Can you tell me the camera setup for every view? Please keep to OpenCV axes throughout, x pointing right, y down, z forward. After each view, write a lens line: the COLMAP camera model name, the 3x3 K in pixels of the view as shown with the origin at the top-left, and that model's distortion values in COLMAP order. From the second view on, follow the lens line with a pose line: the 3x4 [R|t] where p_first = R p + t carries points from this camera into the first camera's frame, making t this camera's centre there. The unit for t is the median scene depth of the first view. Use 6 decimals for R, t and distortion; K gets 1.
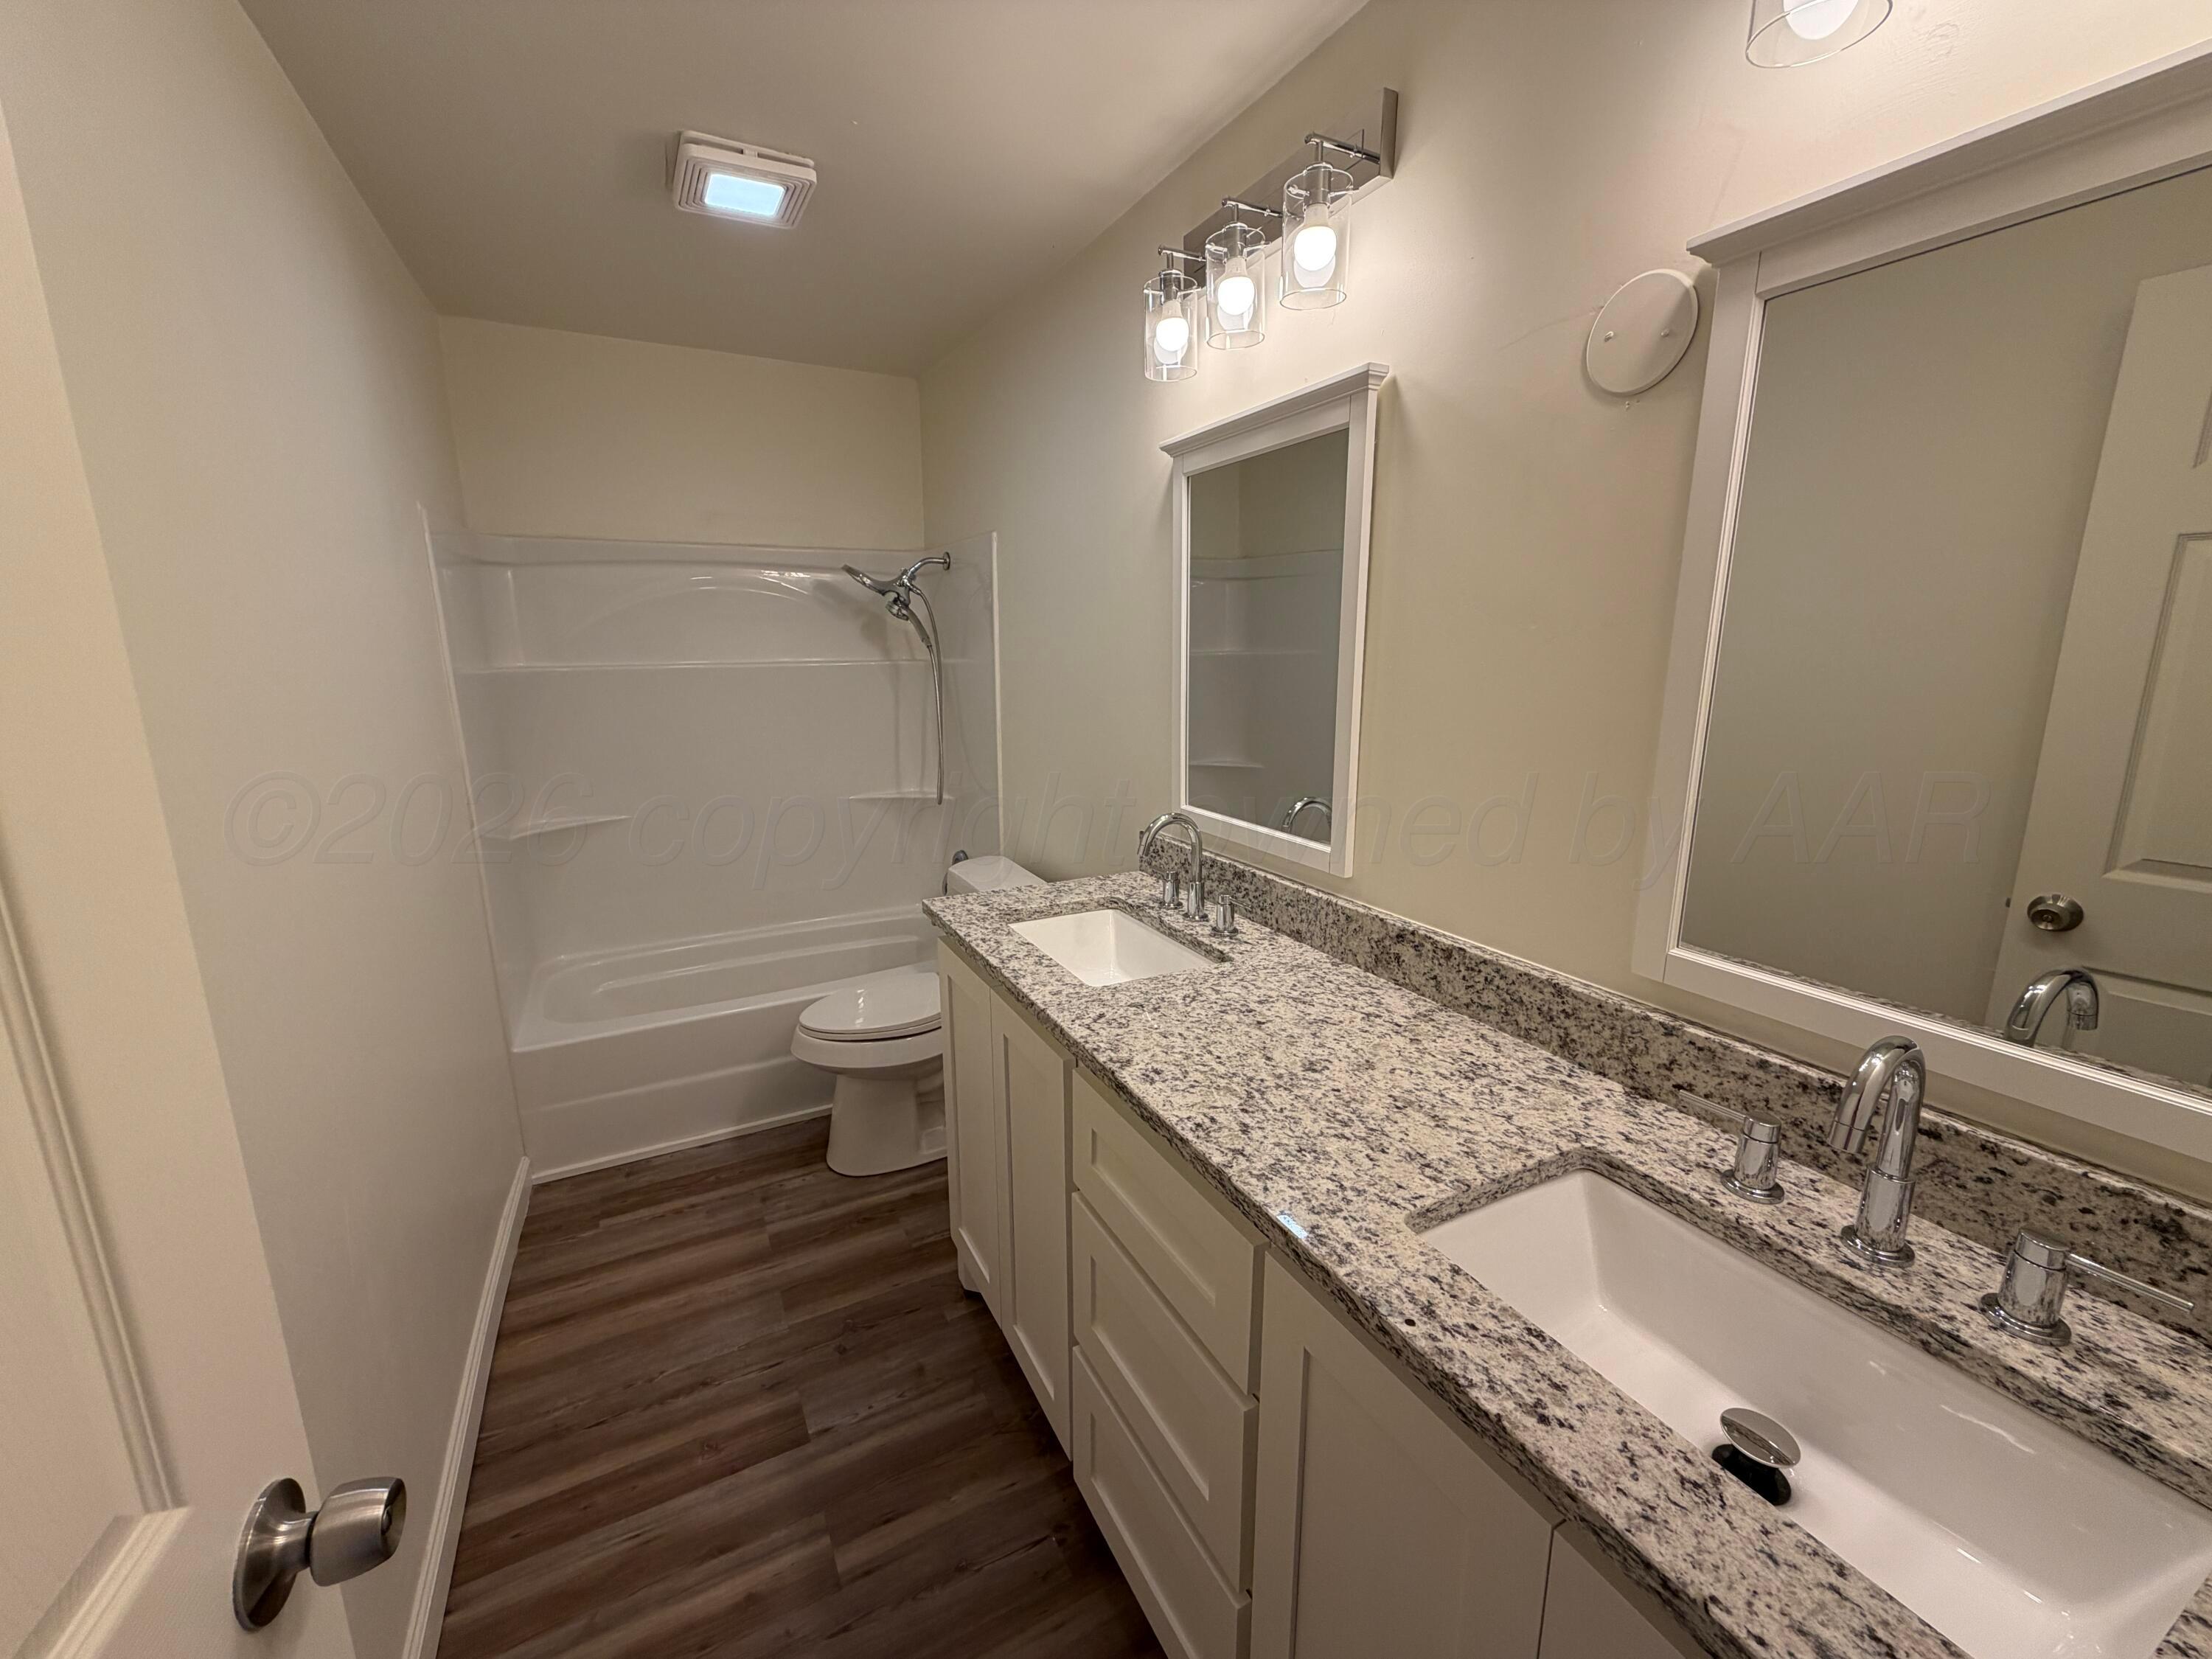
lens RADIAL K [[886.5, 0, 1100.7], [0, 886.5, 826.6], [0, 0, 1]] dist [0.000488, 0.000376]
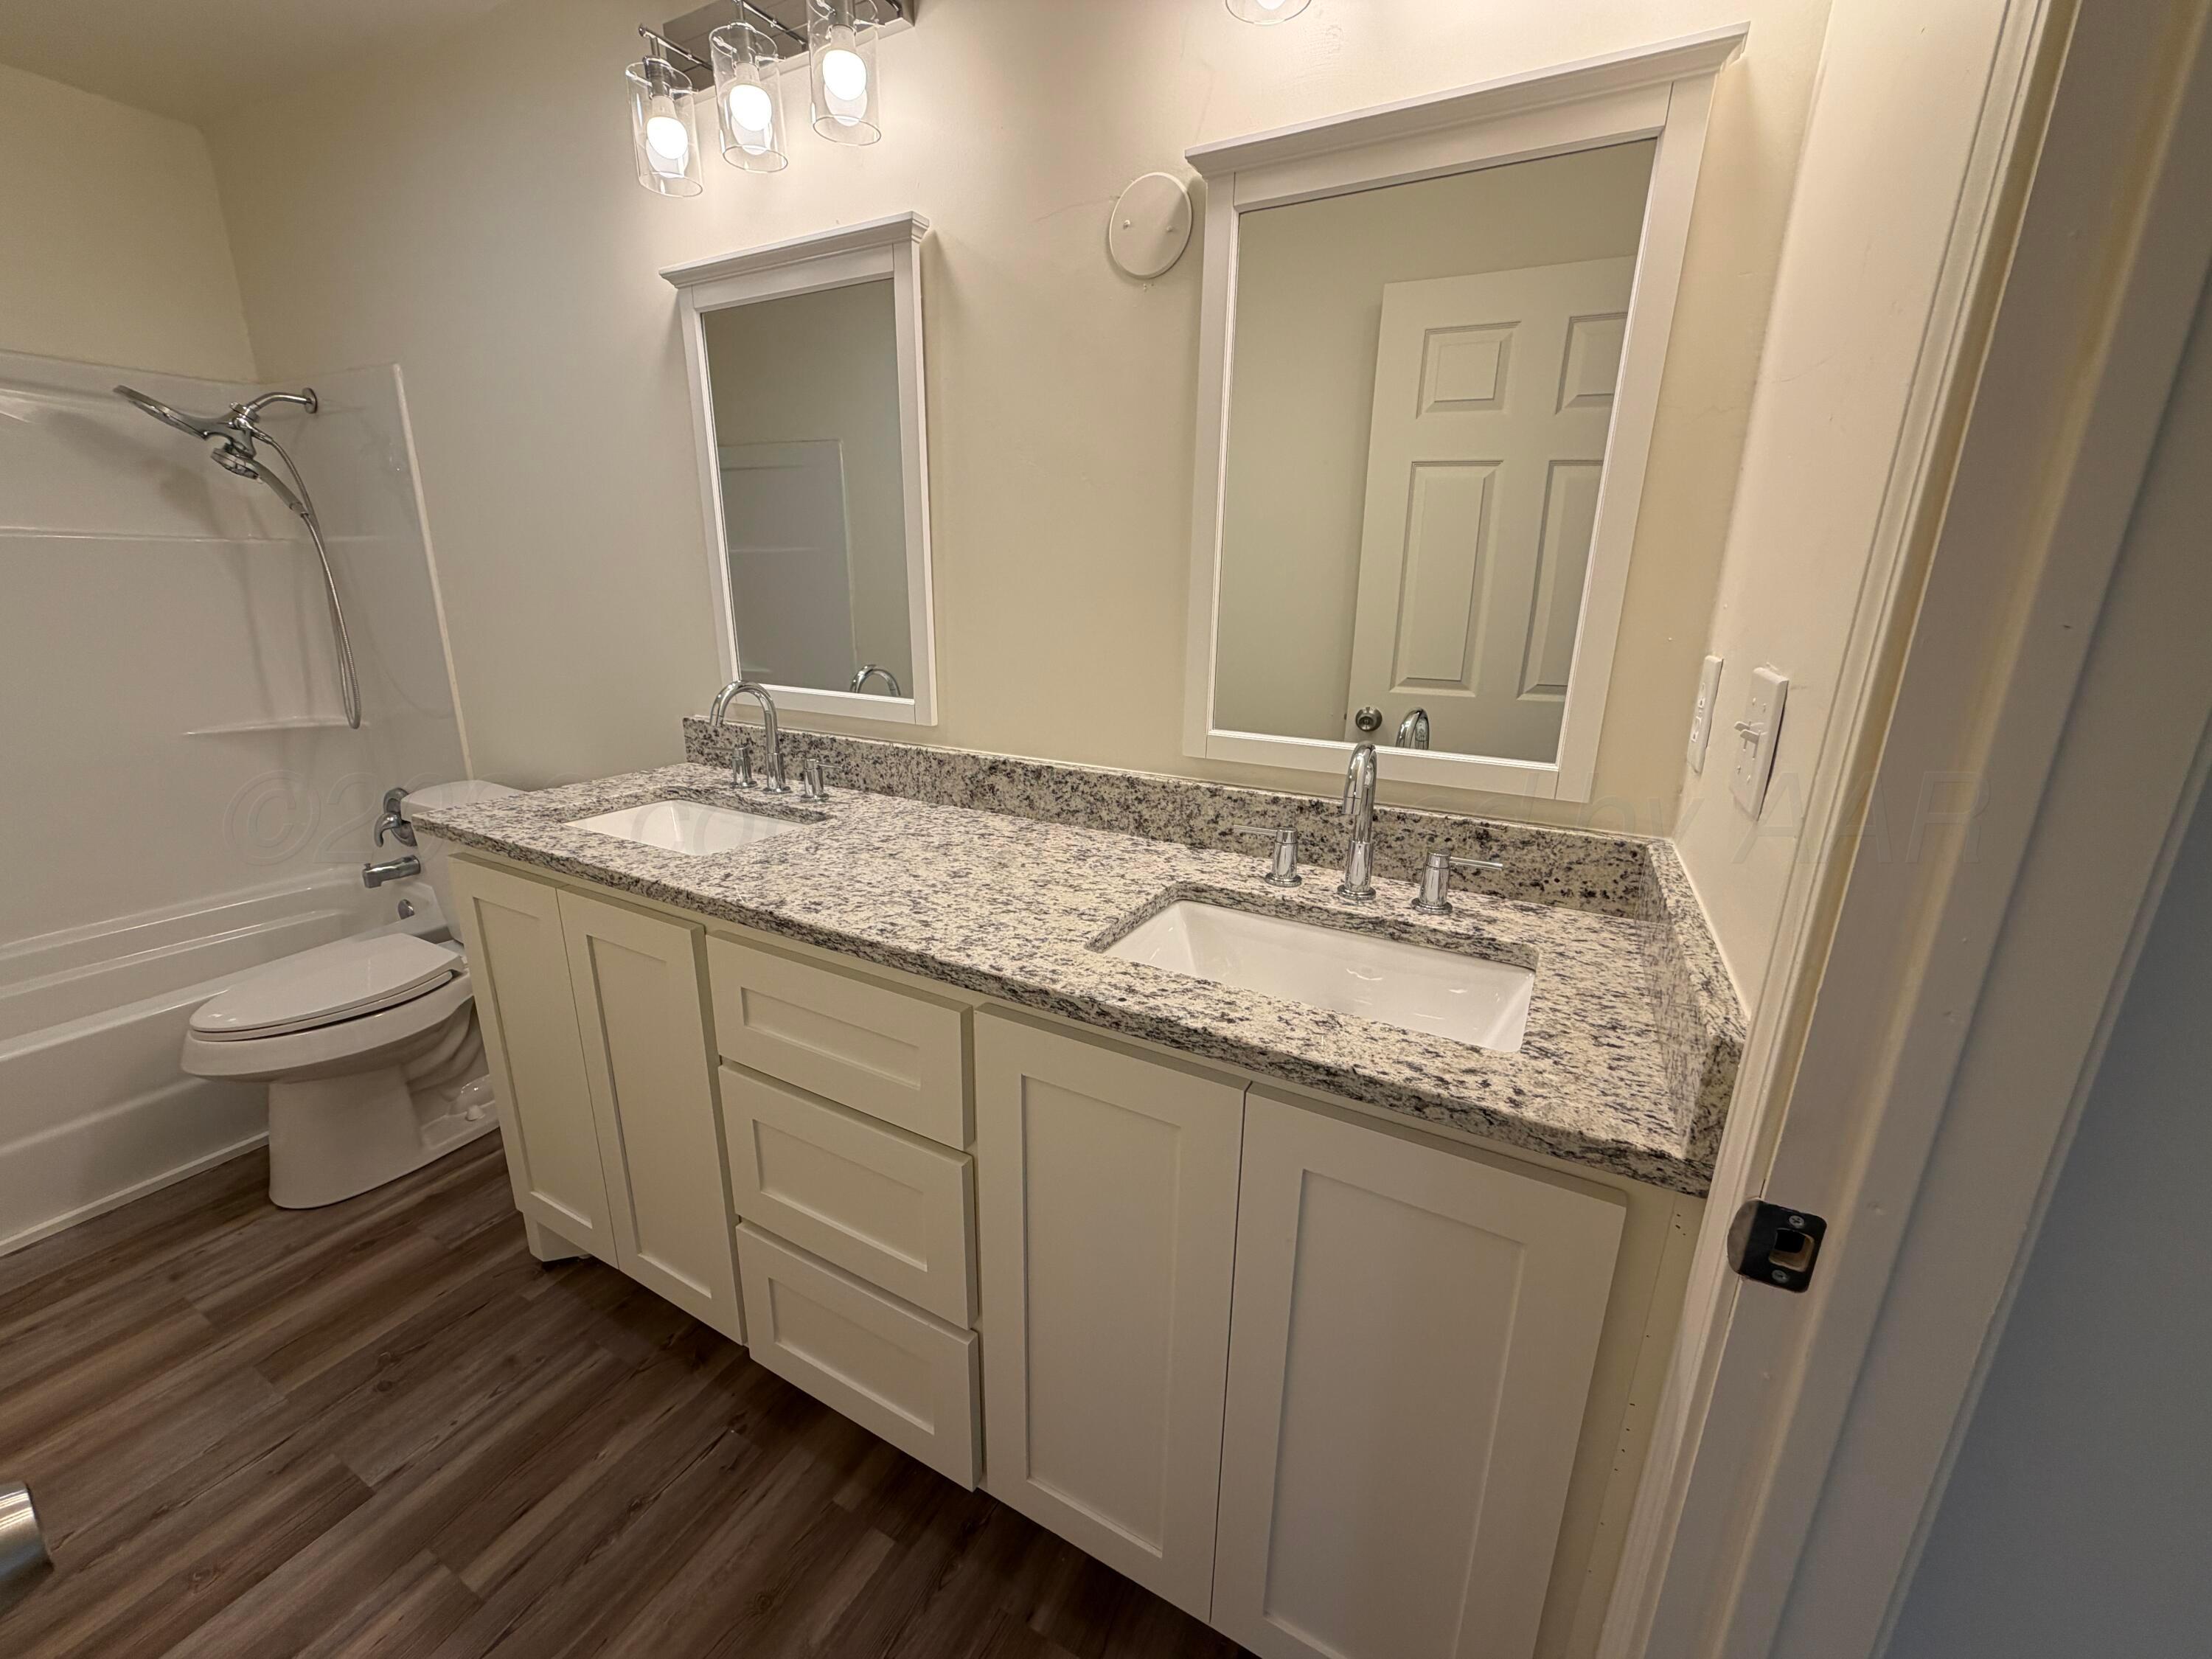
lens RADIAL K [[886.5, 0, 1101.8], [0, 886.5, 830.1], [0, 0, 1]] dist [0.000488, 0.000376]
pose [[0.828795, -0.136578, 0.542628, -0.156069], [0.096313, 0.990101, 0.102099, 0.095754], [-0.551201, -0.032357, 0.833745, -0.005833]]
